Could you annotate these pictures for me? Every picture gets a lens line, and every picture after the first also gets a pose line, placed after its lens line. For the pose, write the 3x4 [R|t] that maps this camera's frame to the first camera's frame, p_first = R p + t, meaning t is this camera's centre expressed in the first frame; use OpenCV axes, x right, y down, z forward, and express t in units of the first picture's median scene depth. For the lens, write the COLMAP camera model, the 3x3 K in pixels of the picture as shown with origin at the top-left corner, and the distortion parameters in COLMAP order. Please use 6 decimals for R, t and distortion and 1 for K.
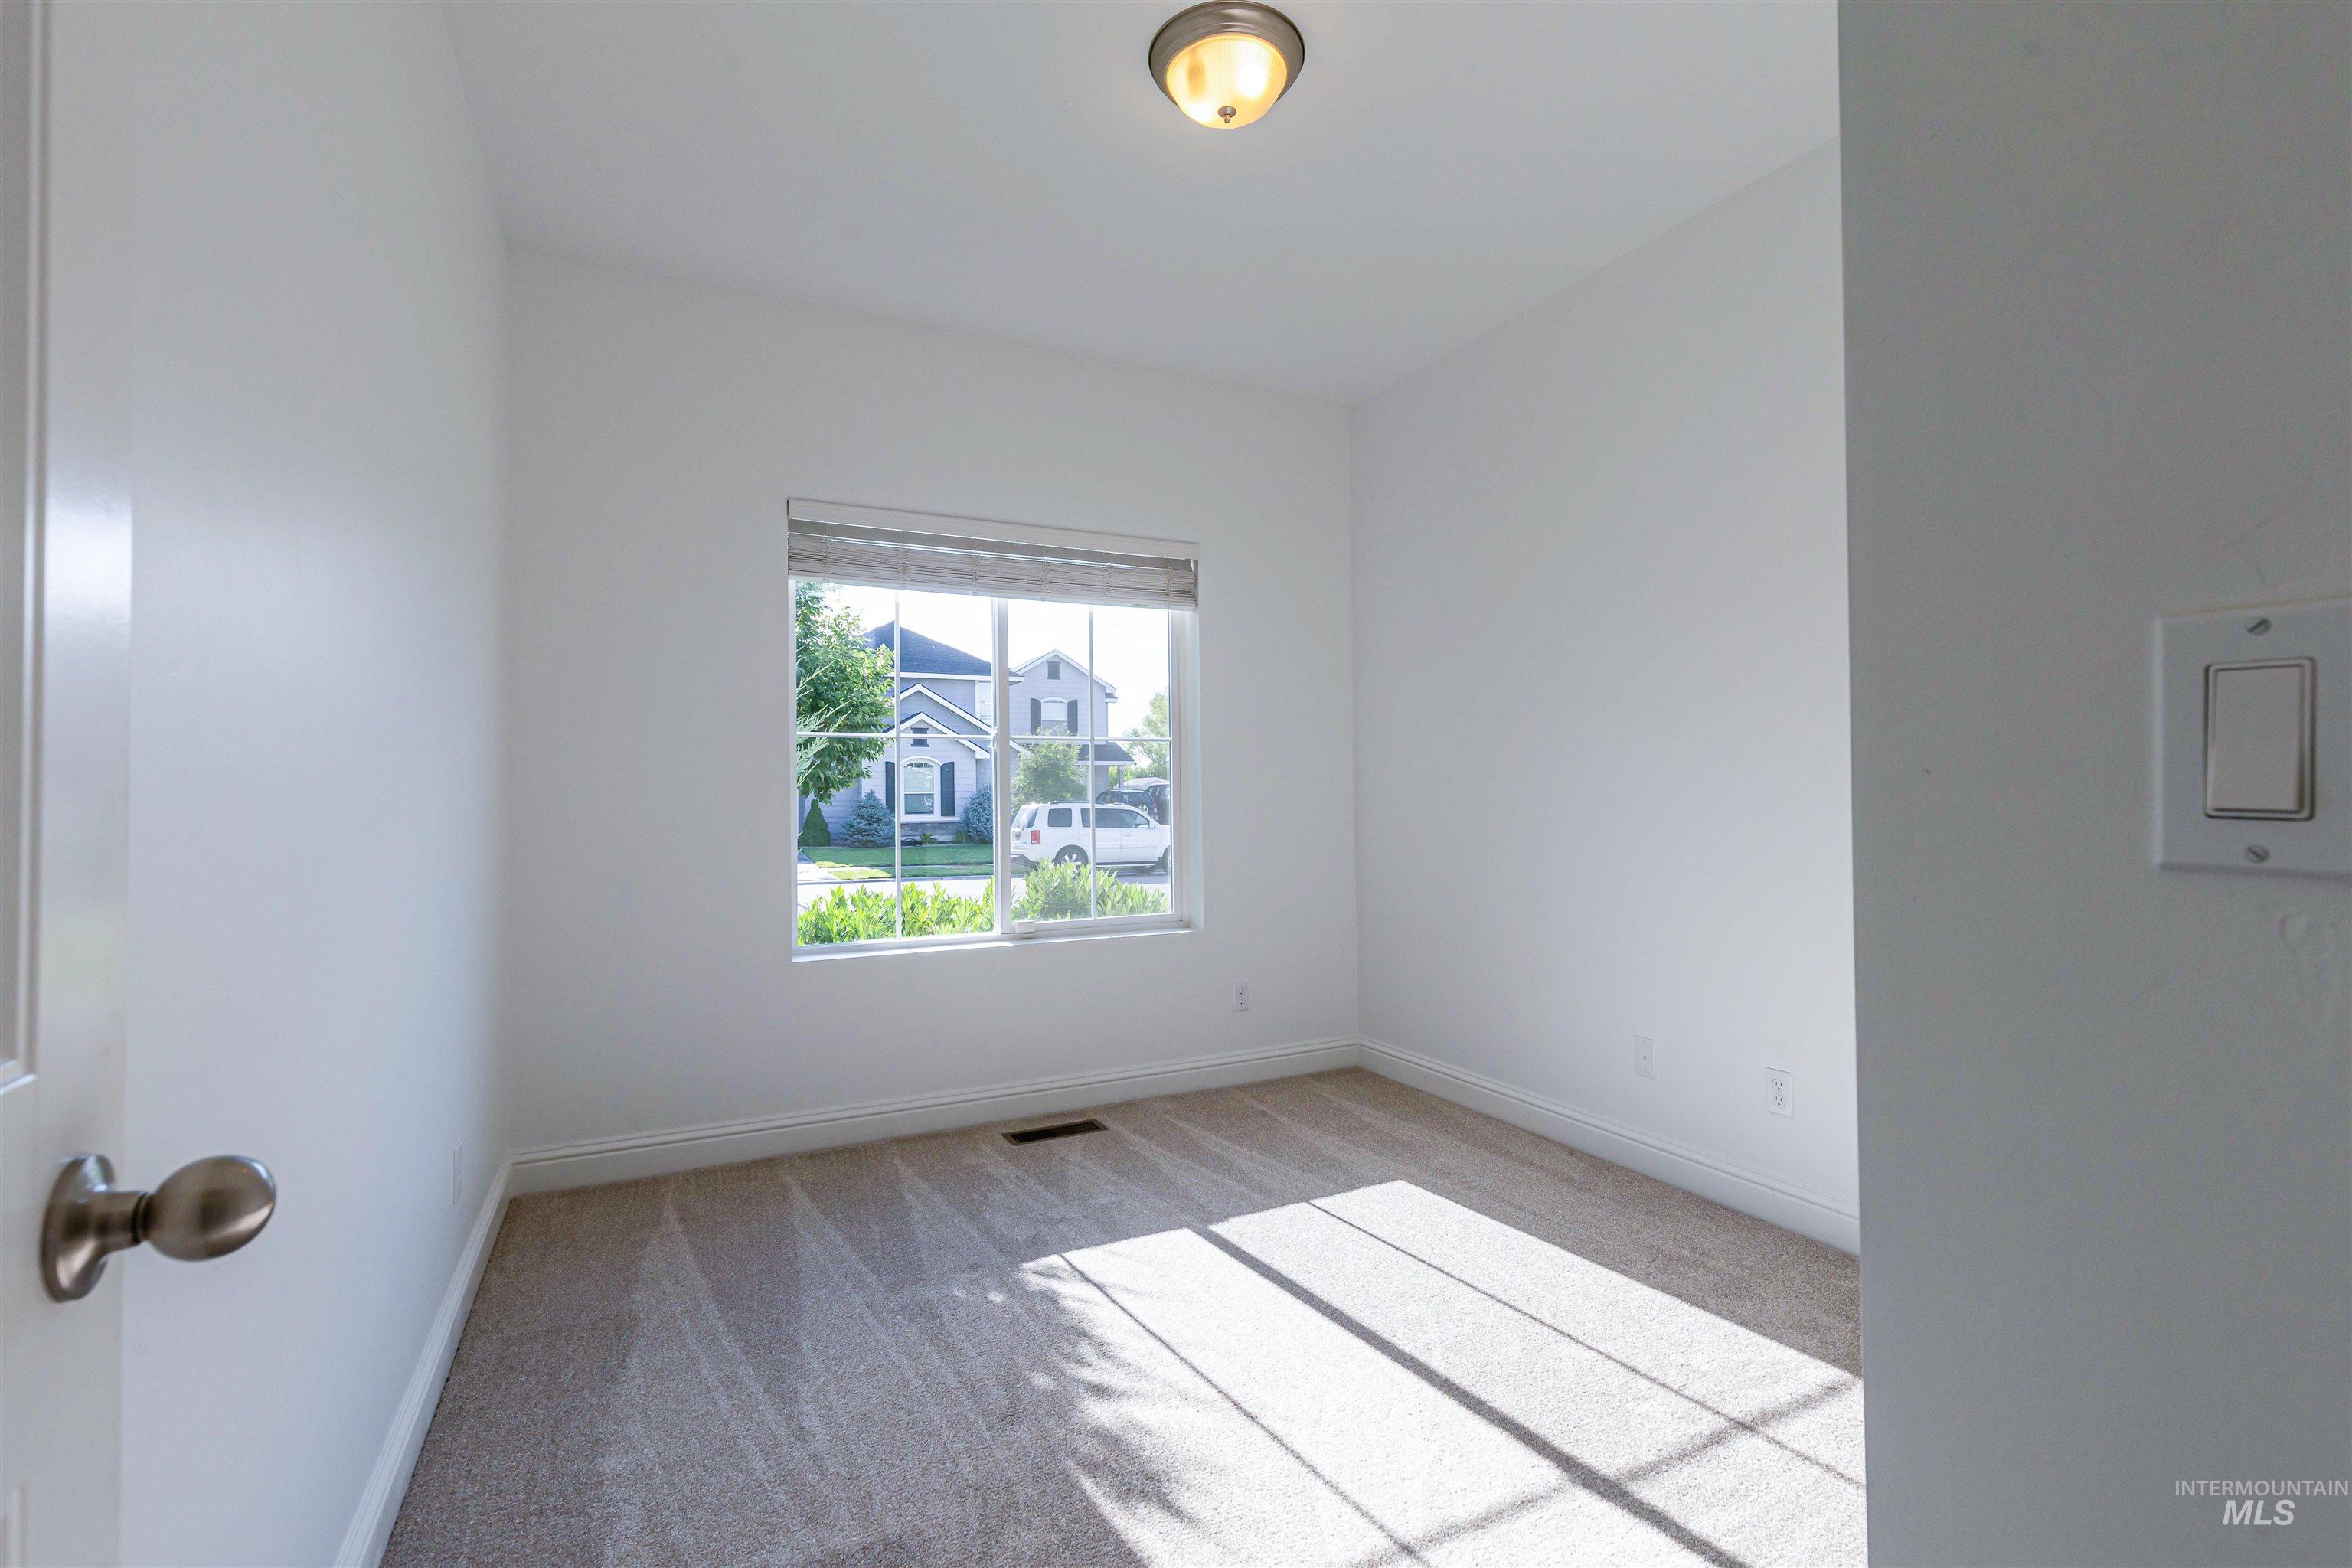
lens RADIAL K [[1049.7, 0, 1182.8], [0, 1049.7, 773.9], [0, 0, 1]] dist [0.002464, 0.000485]
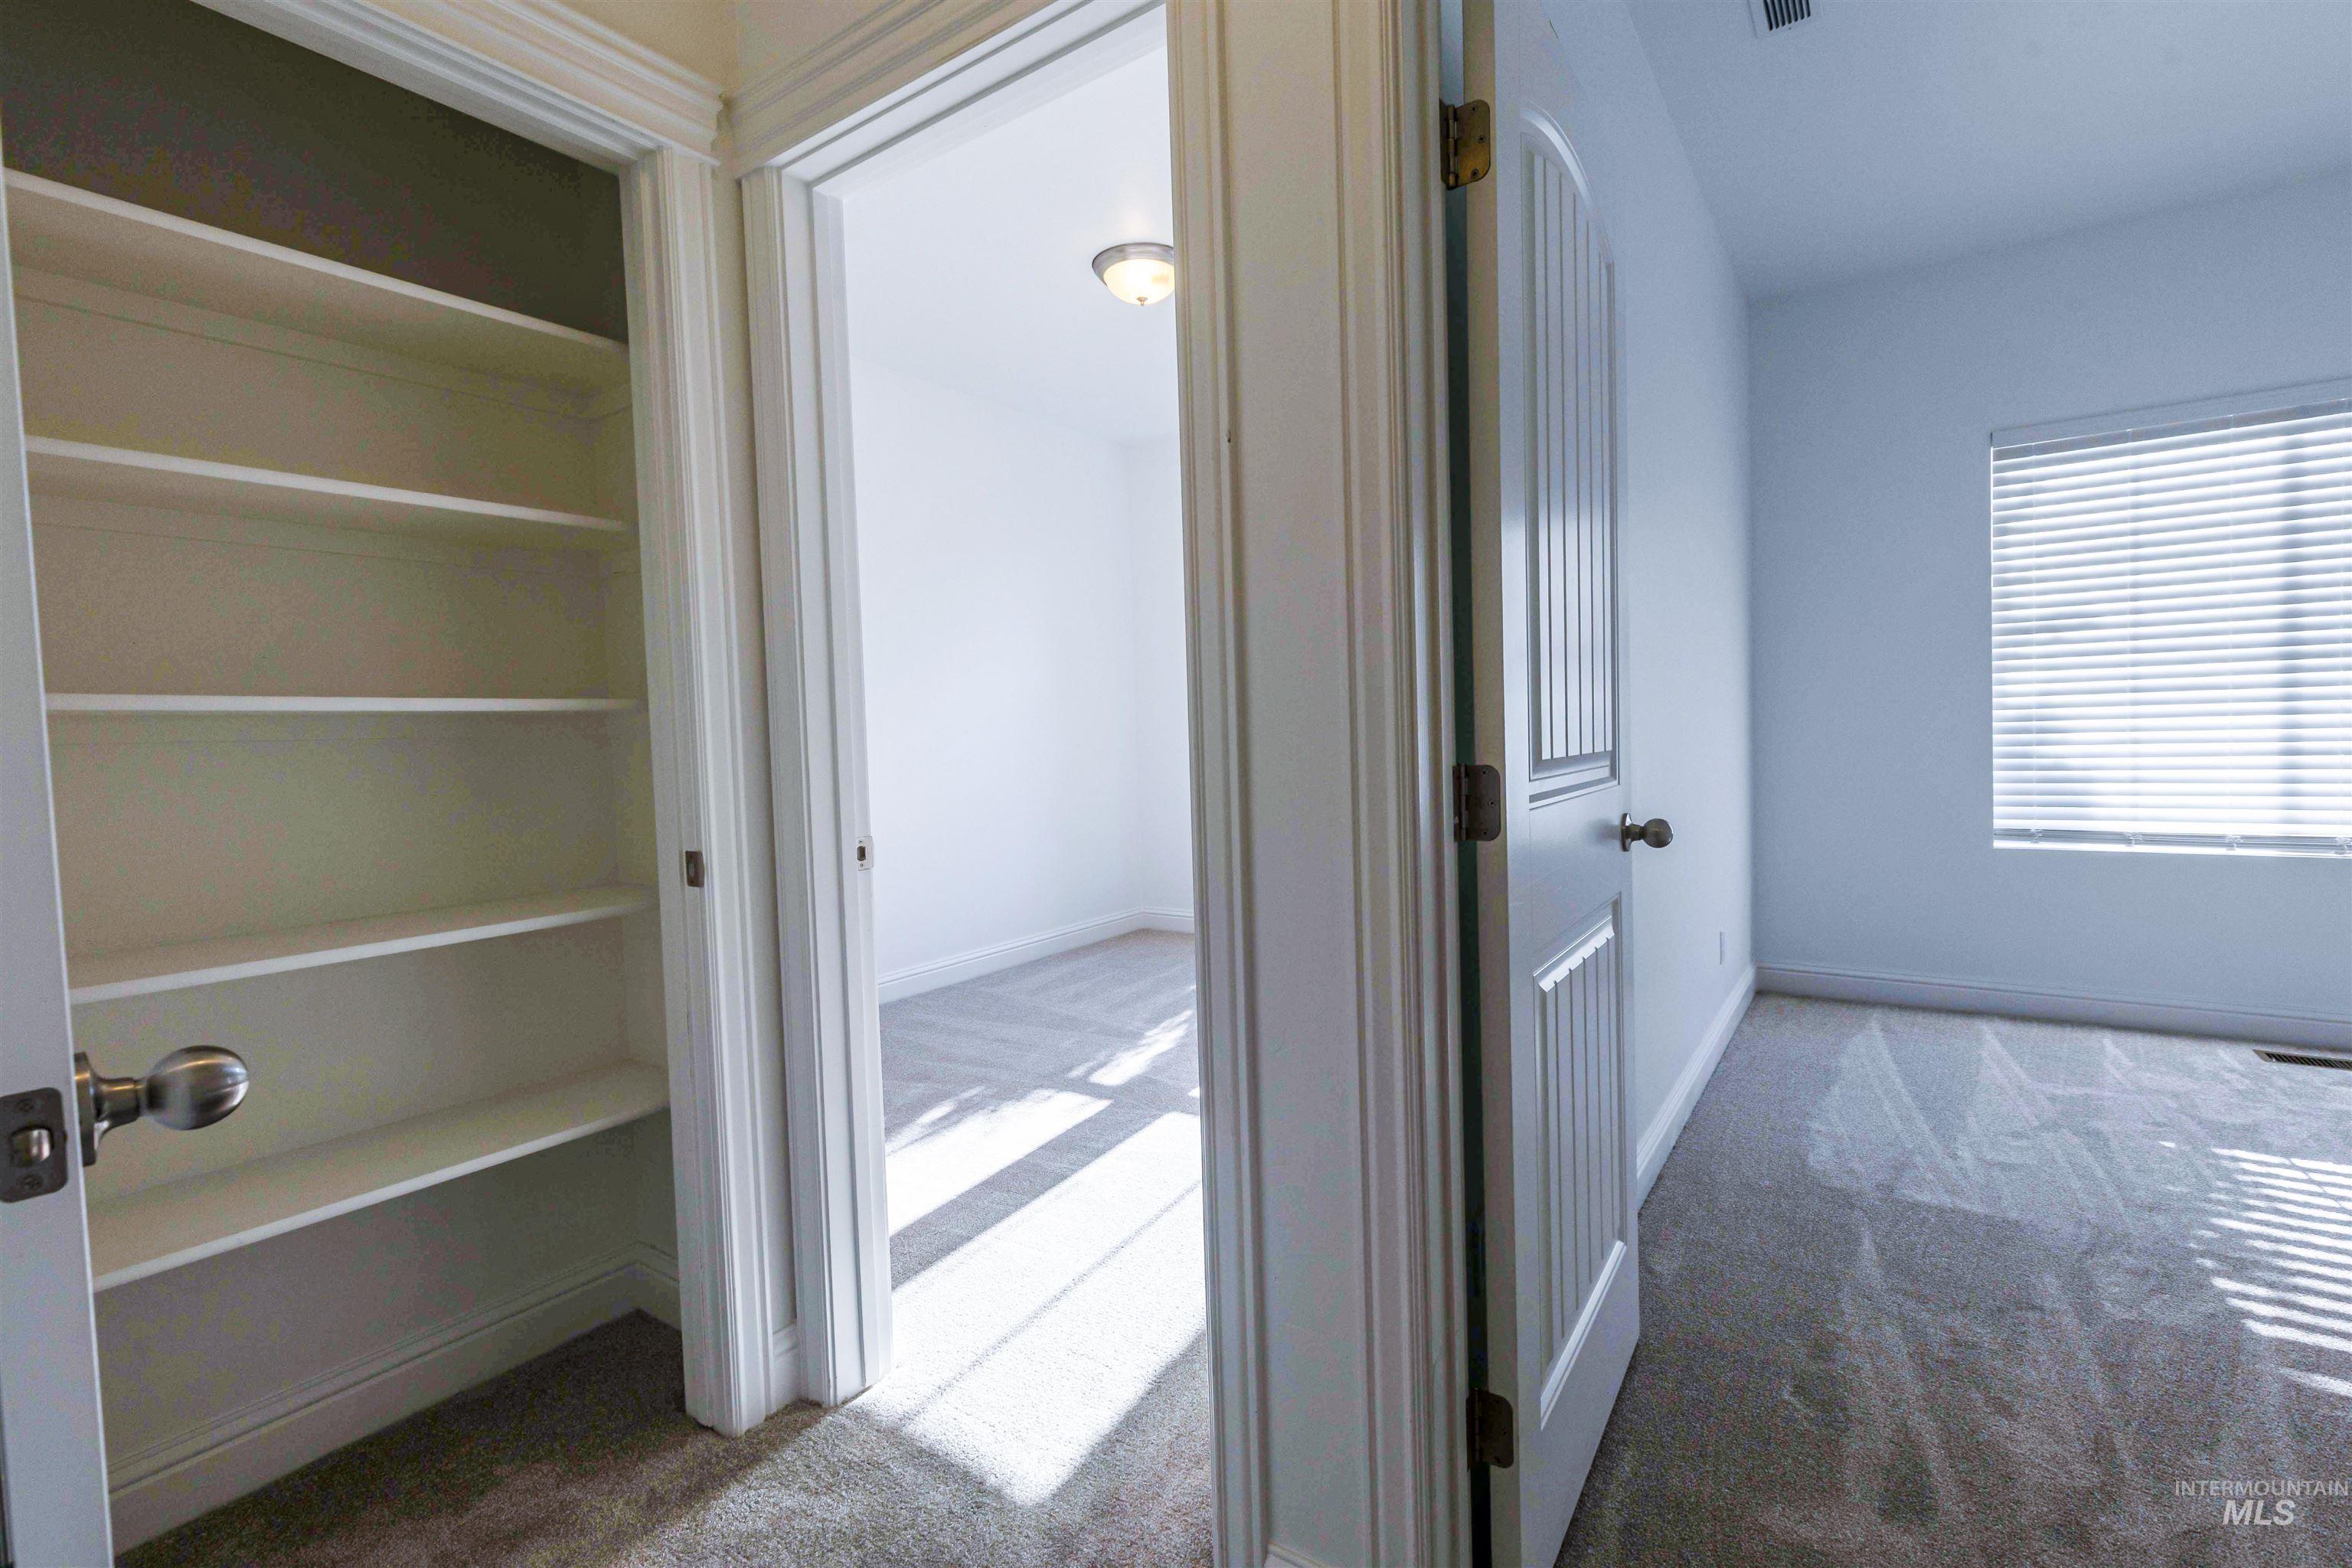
lens RADIAL K [[1049.7, 0, 1182.8], [0, 1049.7, 773.9], [0, 0, 1]] dist [0.002464, 0.000485]
pose [[0.479085, 0.033104, -0.877144, 0.349663], [0.044305, 0.997103, 0.061831, -0.012201], [0.876650, -0.068484, 0.476230, -0.522278]]
